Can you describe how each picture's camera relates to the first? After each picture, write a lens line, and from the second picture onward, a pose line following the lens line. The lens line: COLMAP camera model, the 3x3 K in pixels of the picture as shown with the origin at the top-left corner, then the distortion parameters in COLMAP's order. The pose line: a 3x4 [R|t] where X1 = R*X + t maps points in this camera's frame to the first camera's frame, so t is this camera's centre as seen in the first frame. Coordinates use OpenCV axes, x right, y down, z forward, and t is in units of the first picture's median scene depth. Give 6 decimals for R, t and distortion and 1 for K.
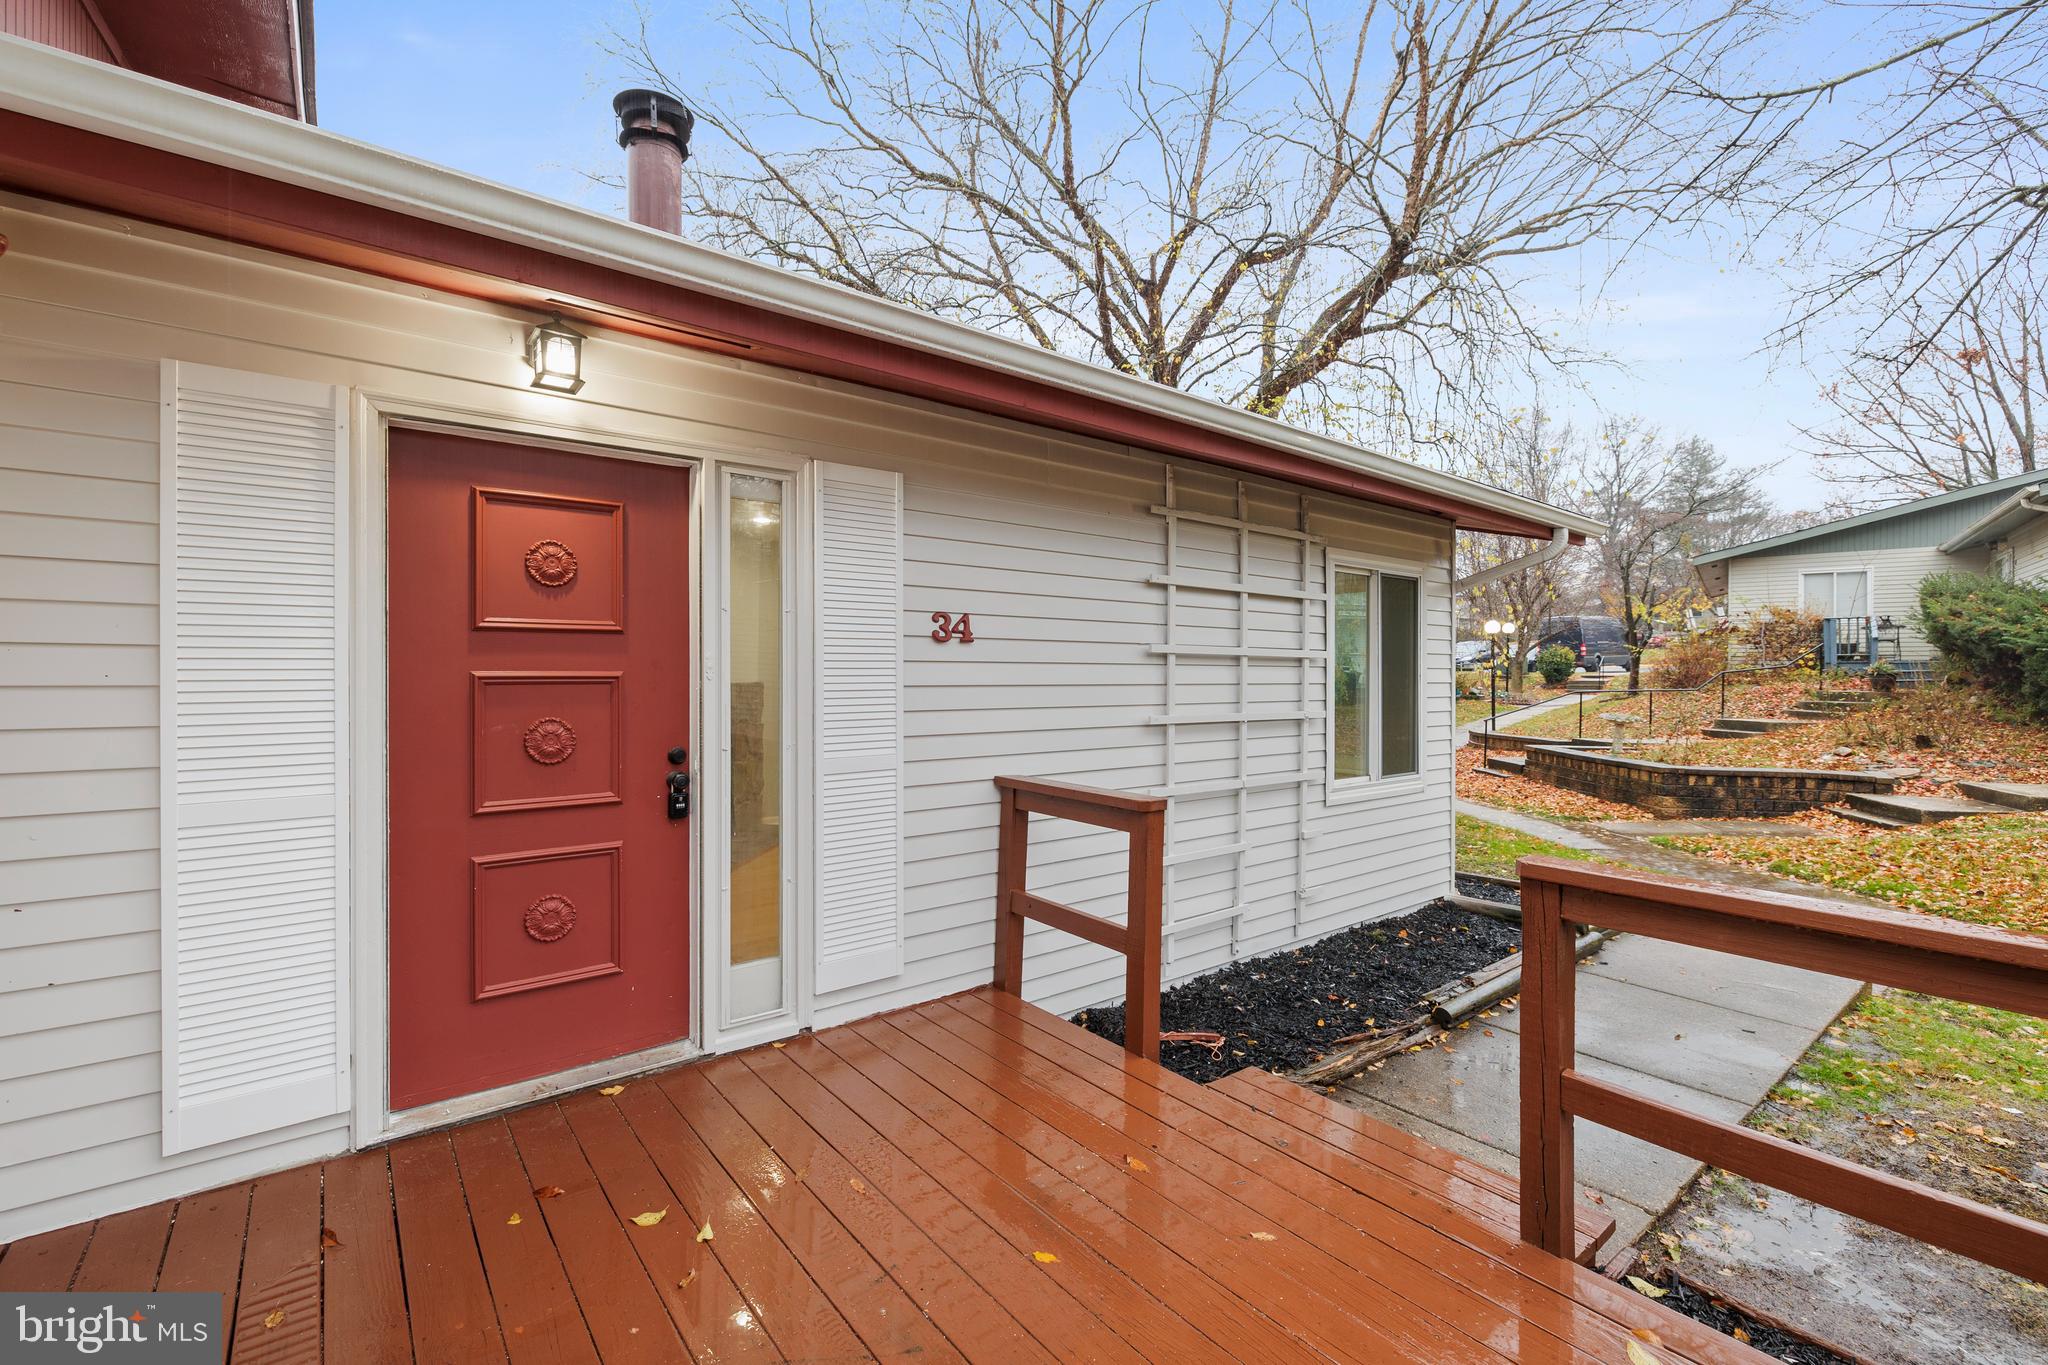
lens RADIAL K [[873.7, 0, 1017.7], [0, 873.7, 666.8], [0, 0, 1]] dist [-0.002205, -0.000427]
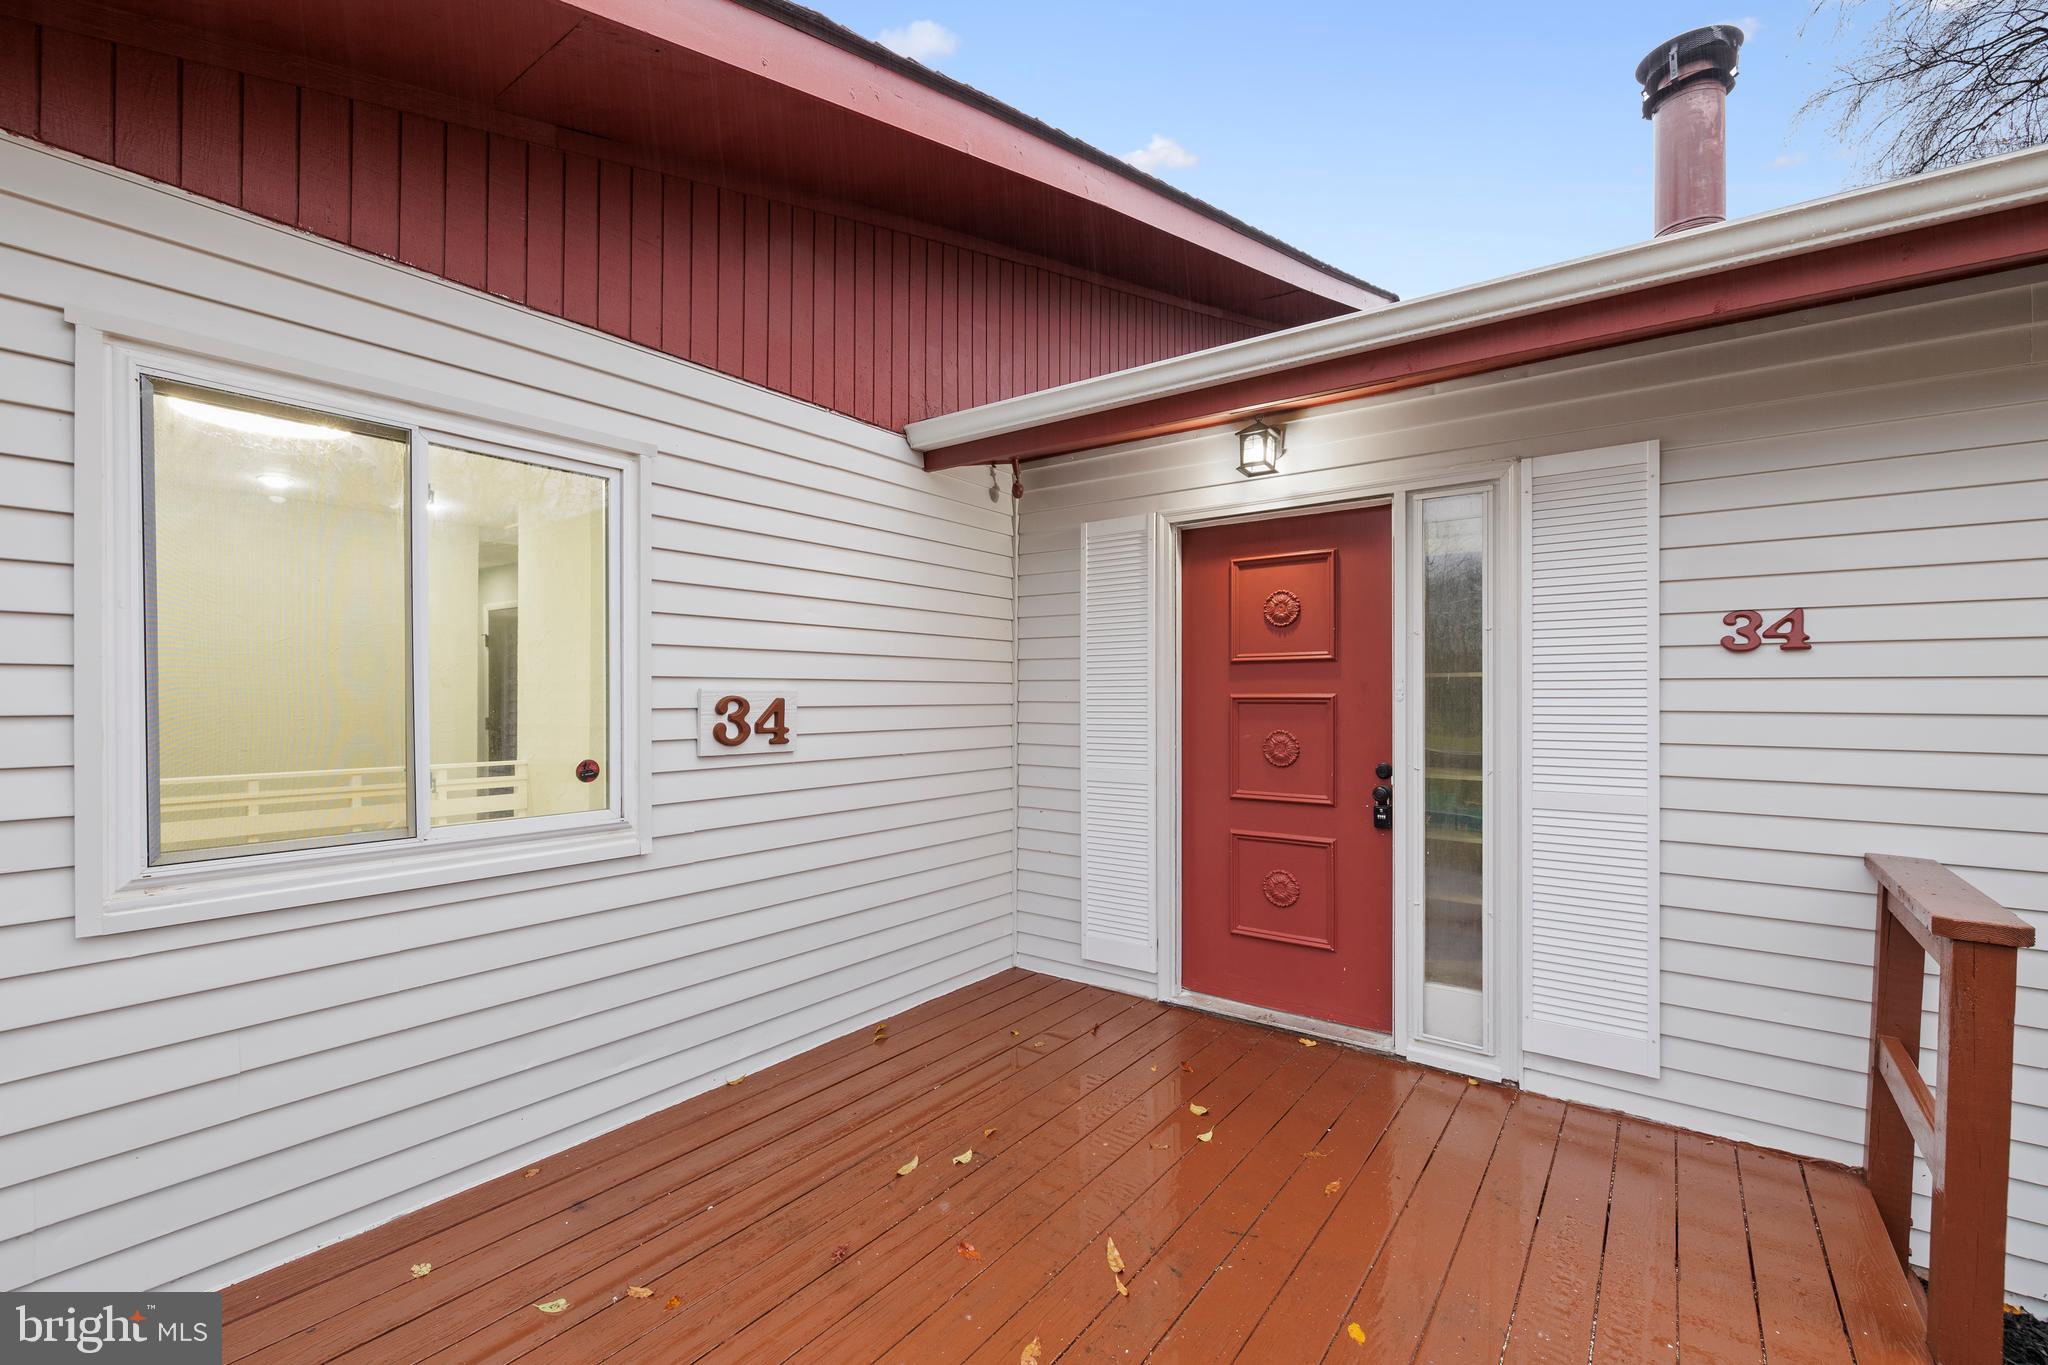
lens RADIAL K [[873.7, 0, 1027.2], [0, 873.7, 694.1], [0, 0, 1]] dist [-0.002205, -0.000427]
pose [[0.265743, -0.004338, -0.964034, 0.541995], [0.003965, 0.999986, -0.003406, 0.008097], [0.964036, -0.002918, 0.265756, 0.283454]]
